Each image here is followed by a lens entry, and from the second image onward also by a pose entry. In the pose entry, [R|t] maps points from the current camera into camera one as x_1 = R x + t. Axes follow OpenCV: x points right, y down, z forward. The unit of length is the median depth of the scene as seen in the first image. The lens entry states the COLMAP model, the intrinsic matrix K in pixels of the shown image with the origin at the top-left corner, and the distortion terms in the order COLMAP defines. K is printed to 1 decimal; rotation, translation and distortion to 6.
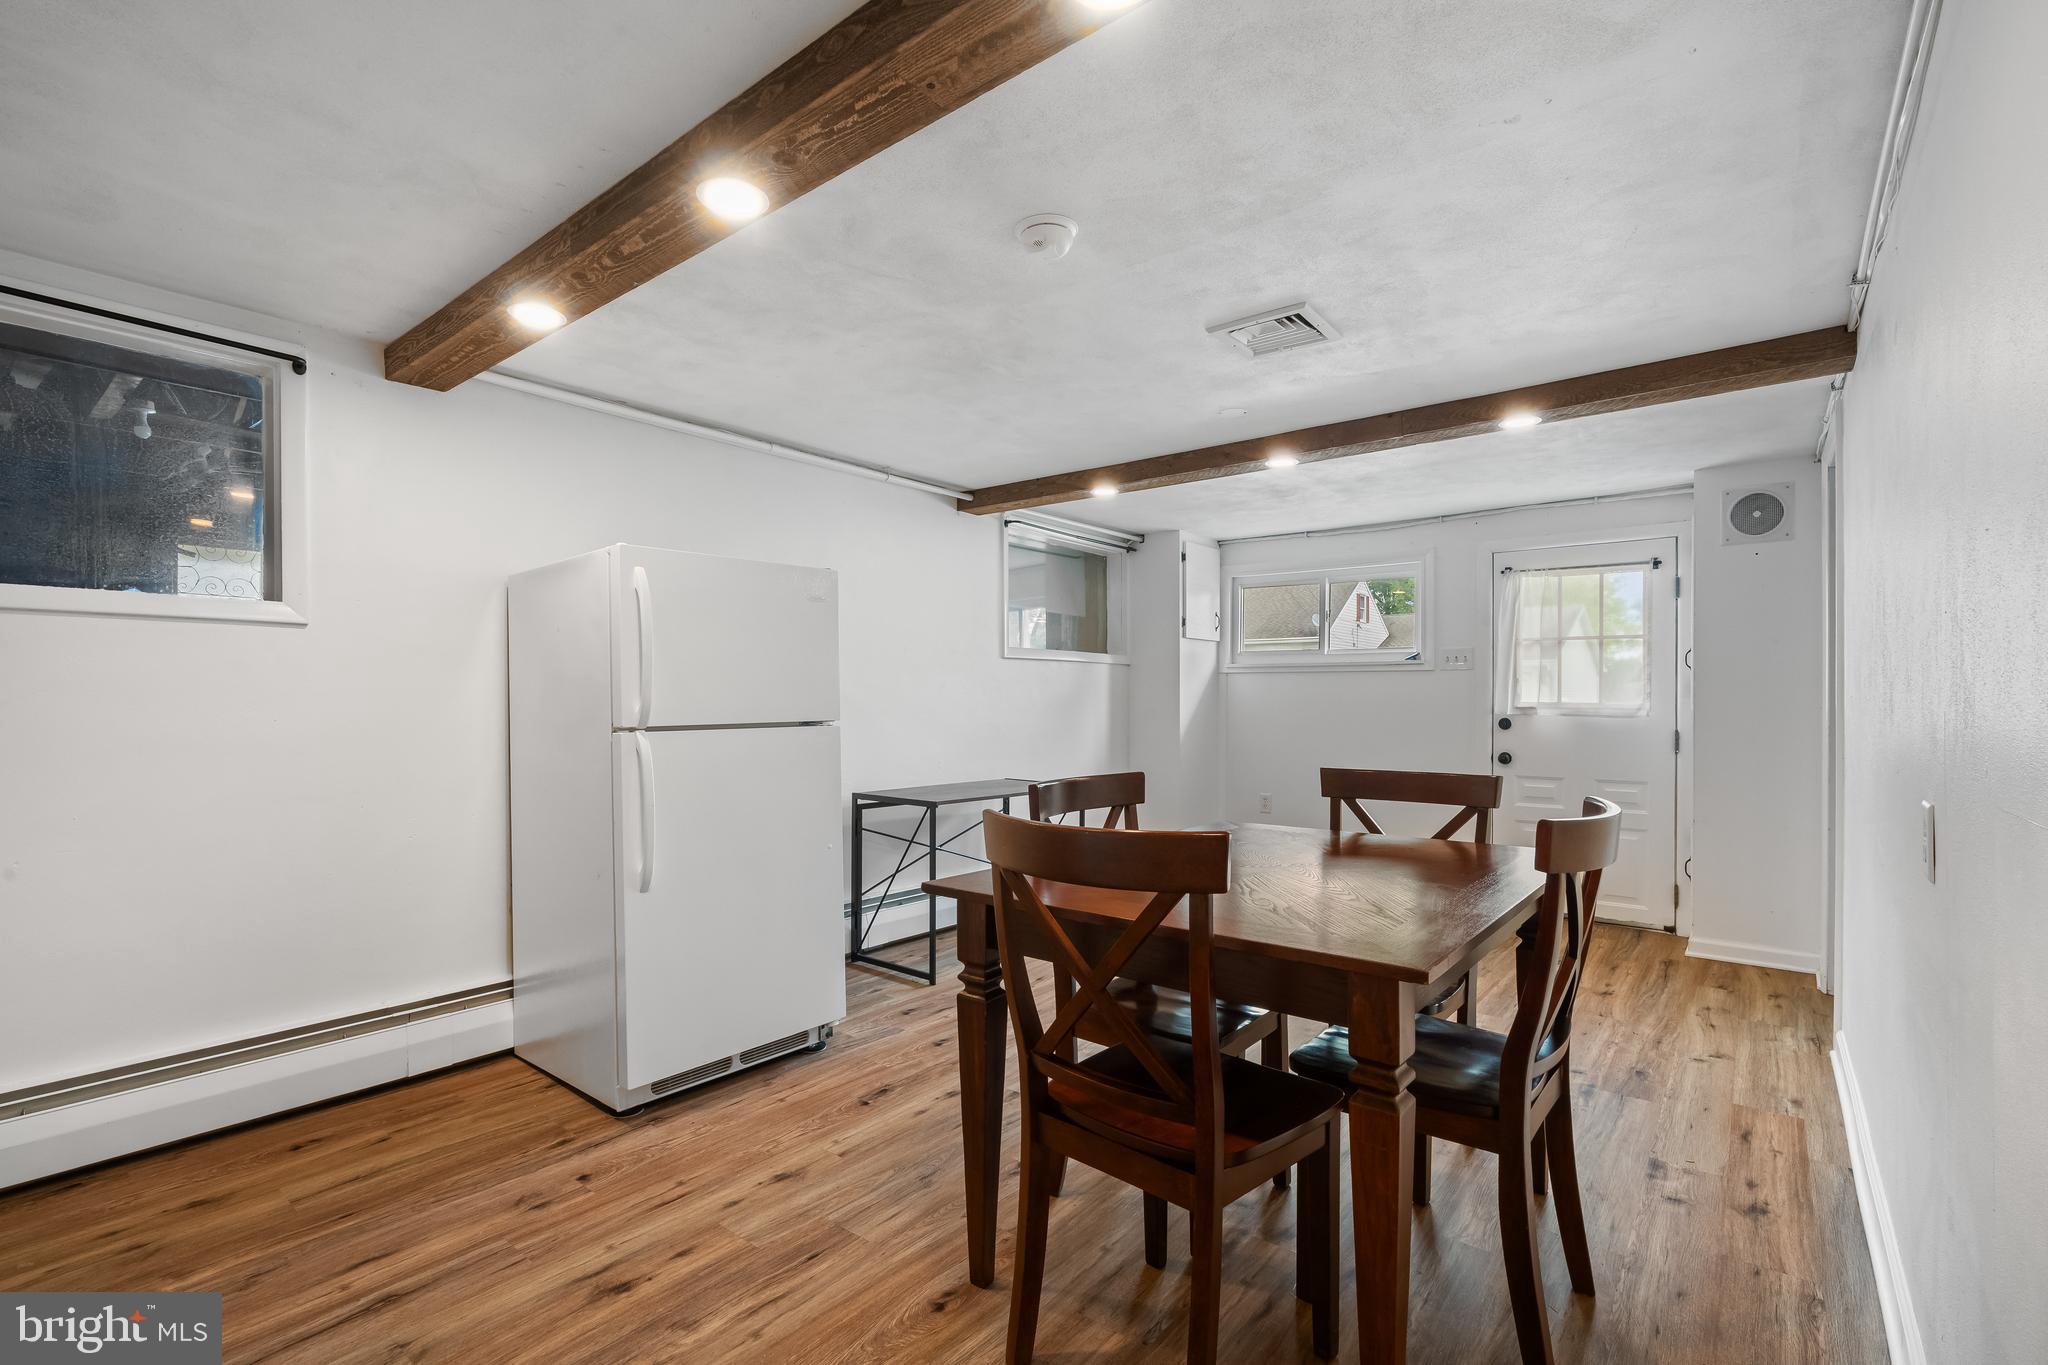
lens RADIAL K [[919.7, 0, 1018.2], [0, 919.7, 686.2], [0, 0, 1]] dist [-0.004057, 0.000815]
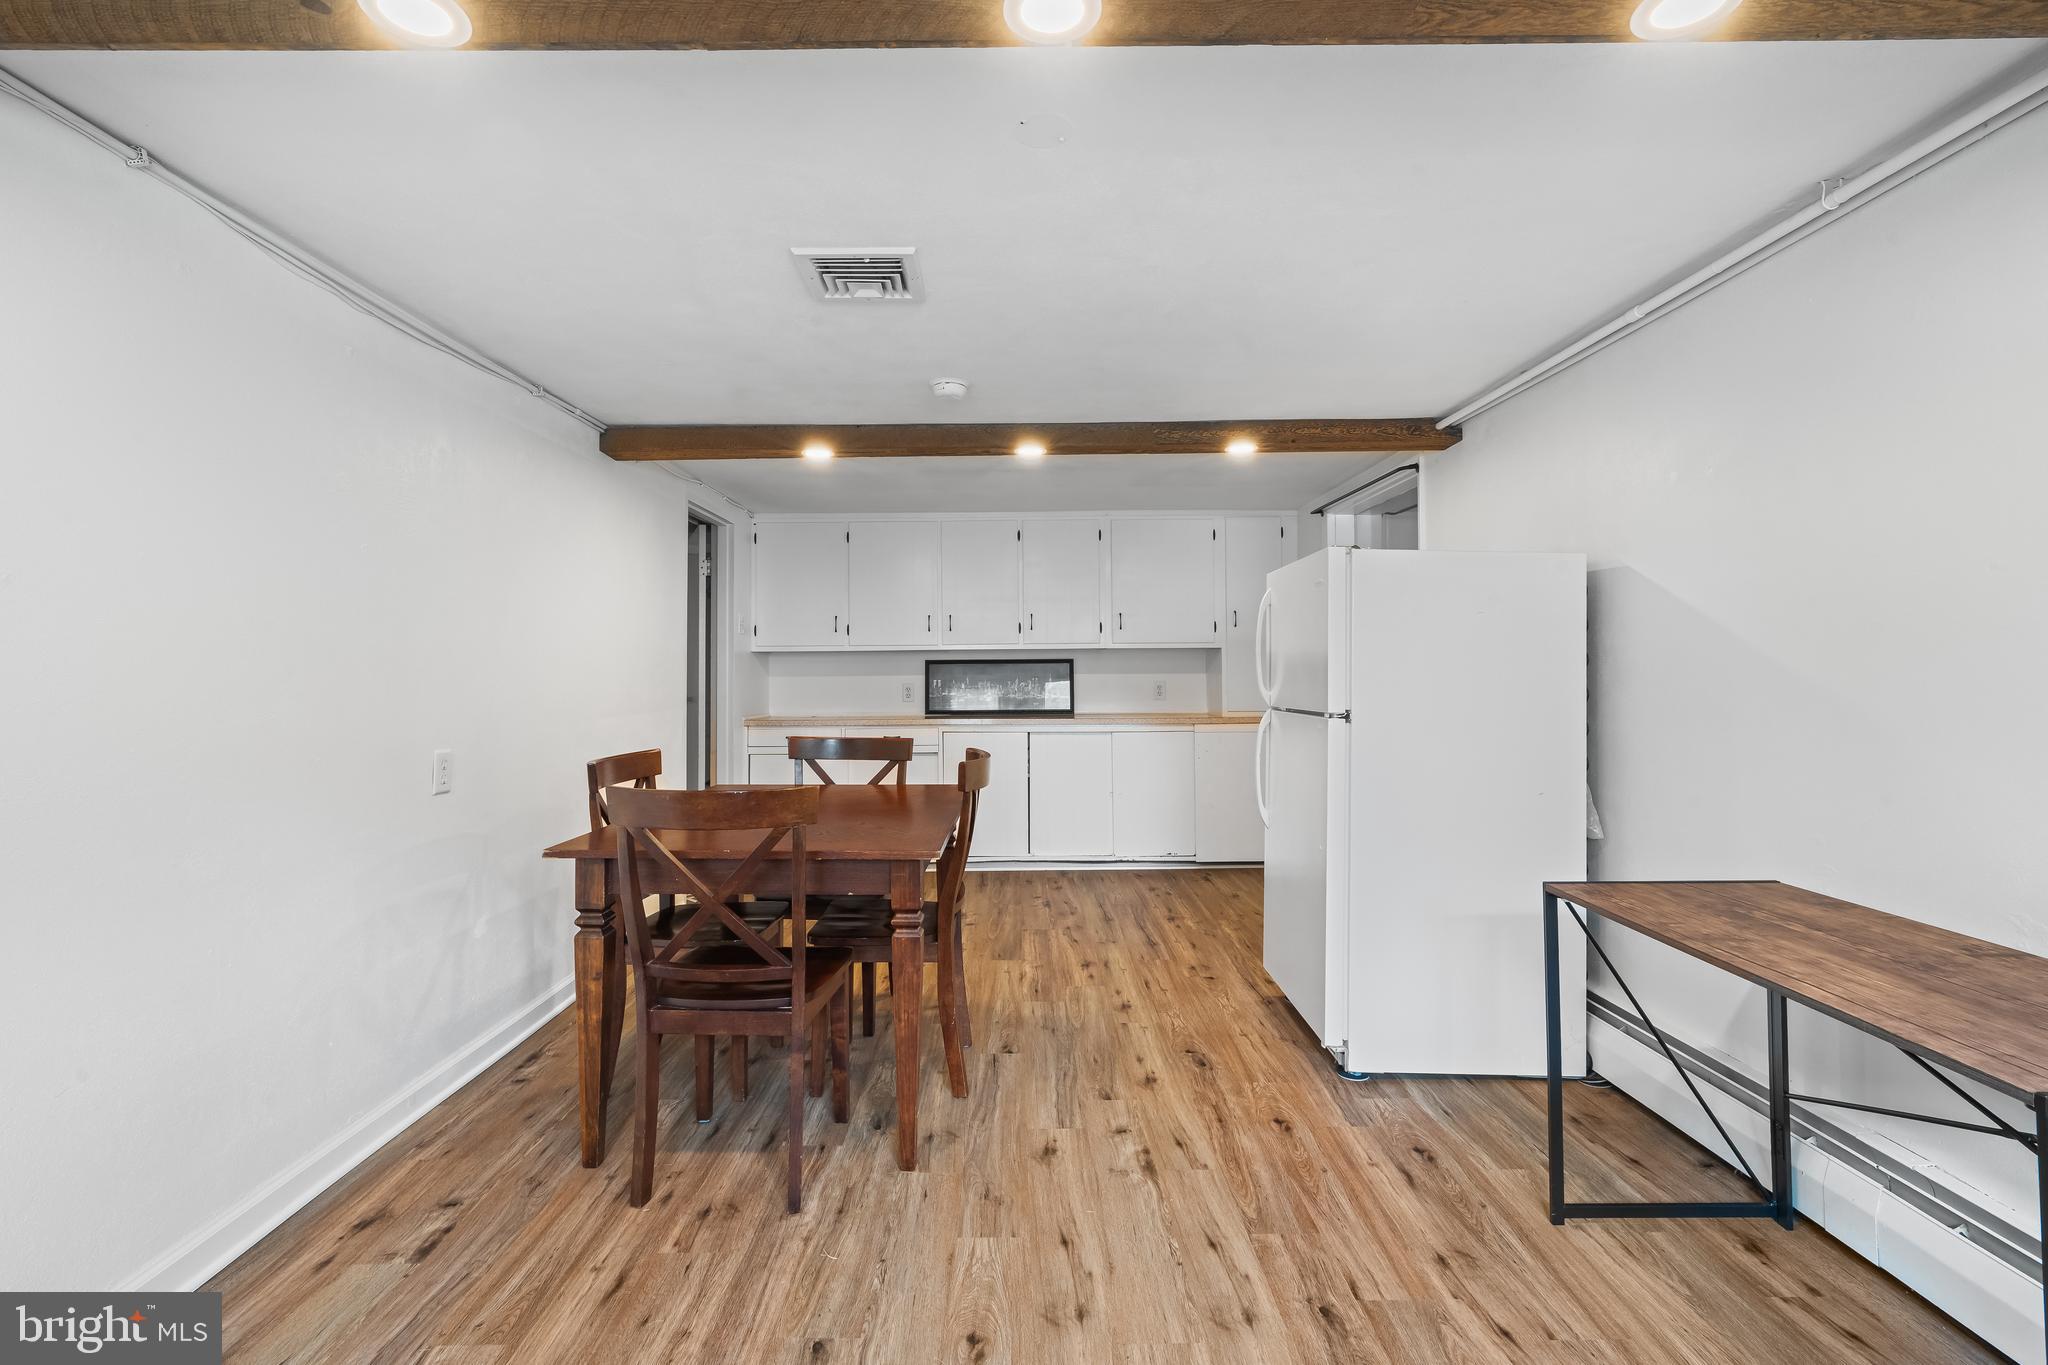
lens RADIAL K [[919.7, 0, 1018.2], [0, 919.7, 686.2], [0, 0, 1]] dist [-0.004057, 0.000815]
pose [[-0.770550, 0.014688, -0.637210, 0.848513], [0.014265, 0.999881, 0.005797, 0.003556], [0.637220, -0.004623, -0.770668, 2.110001]]
